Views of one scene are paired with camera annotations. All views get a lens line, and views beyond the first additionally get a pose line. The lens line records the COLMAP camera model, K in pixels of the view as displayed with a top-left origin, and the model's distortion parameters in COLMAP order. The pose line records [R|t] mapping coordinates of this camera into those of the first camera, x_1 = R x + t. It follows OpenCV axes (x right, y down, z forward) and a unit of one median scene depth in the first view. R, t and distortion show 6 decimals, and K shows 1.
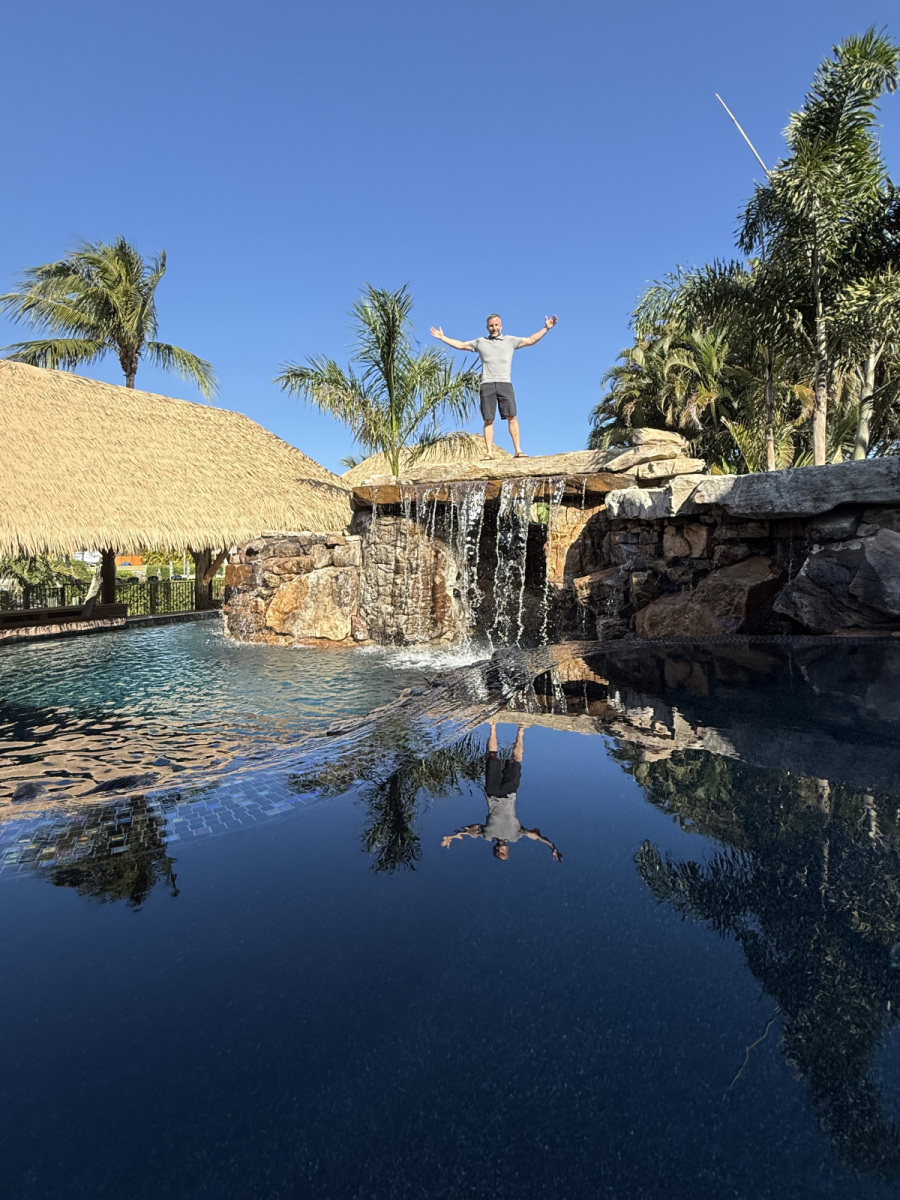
lens RADIAL K [[606.6, 0, 451.9], [0, 606.6, 562.8], [0, 0, 1]] dist [0.004006, 0.000247]
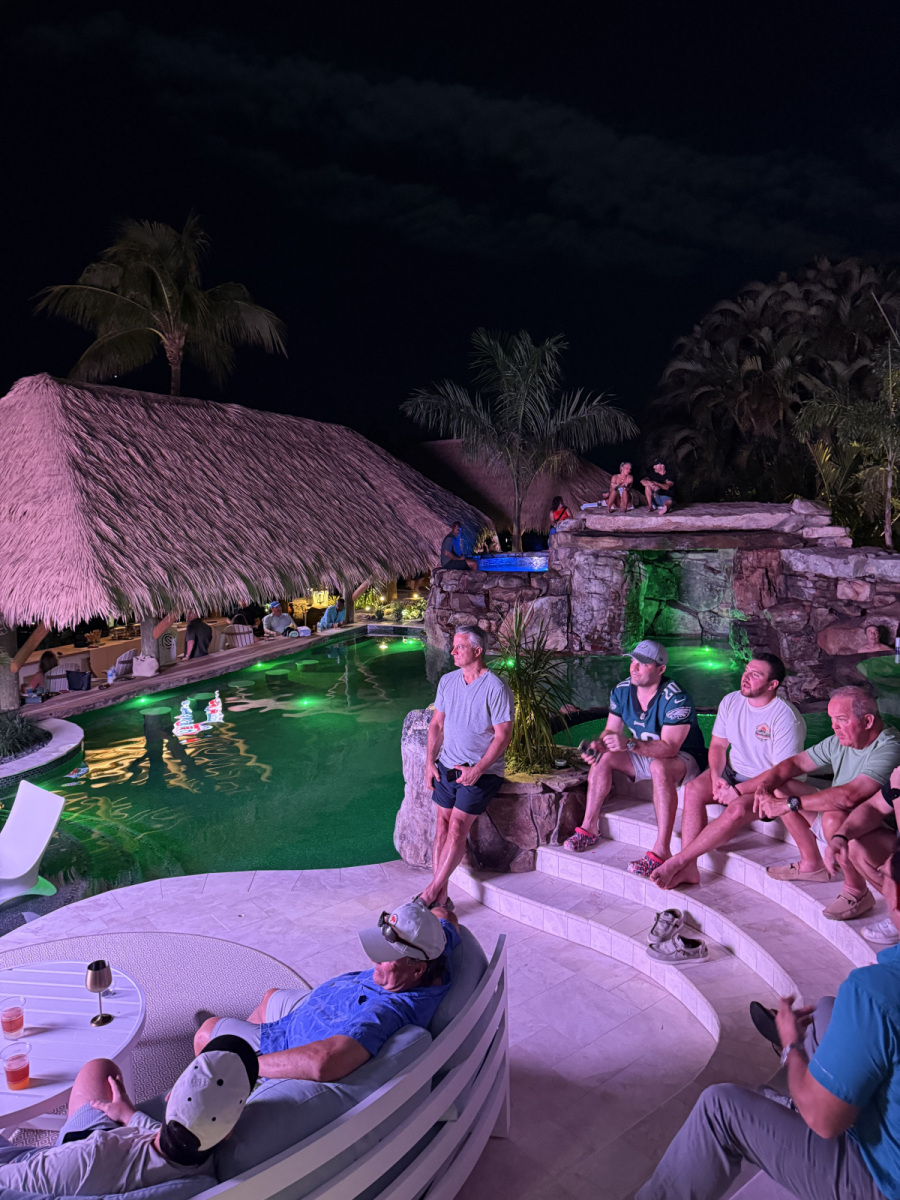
lens RADIAL K [[840.4, 0, 448.4], [0, 840.4, 605.9], [0, 0, 1]] dist [0.119419, -0.156436]
pose [[0.990289, -0.019191, 0.137694, -0.673050], [0.006237, 0.995562, 0.093900, -0.143201], [-0.138885, -0.092129, 0.986014, -0.753815]]
